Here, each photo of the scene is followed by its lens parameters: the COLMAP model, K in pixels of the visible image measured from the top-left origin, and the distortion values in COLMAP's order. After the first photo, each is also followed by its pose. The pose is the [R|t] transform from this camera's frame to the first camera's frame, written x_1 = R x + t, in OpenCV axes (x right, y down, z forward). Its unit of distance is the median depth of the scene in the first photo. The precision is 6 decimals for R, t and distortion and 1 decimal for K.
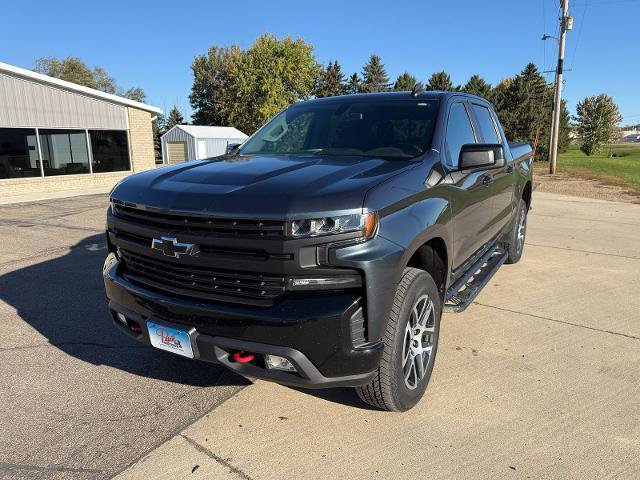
lens RADIAL K [[452.5, 0, 305.7], [0, 452.5, 241.3], [0, 0, 1]] dist [0.036501, -0.034665]
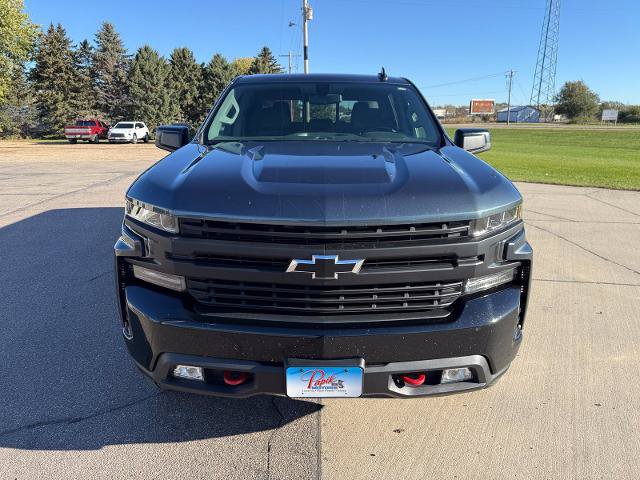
lens RADIAL K [[452.5, 0, 313.9], [0, 452.5, 236.9], [0, 0, 1]] dist [0.036501, -0.034665]
pose [[0.858852, -0.122761, 0.497296, -0.458983], [0.103304, 0.992419, 0.066575, -0.061369], [-0.501698, -0.005805, 0.865023, 0.218352]]
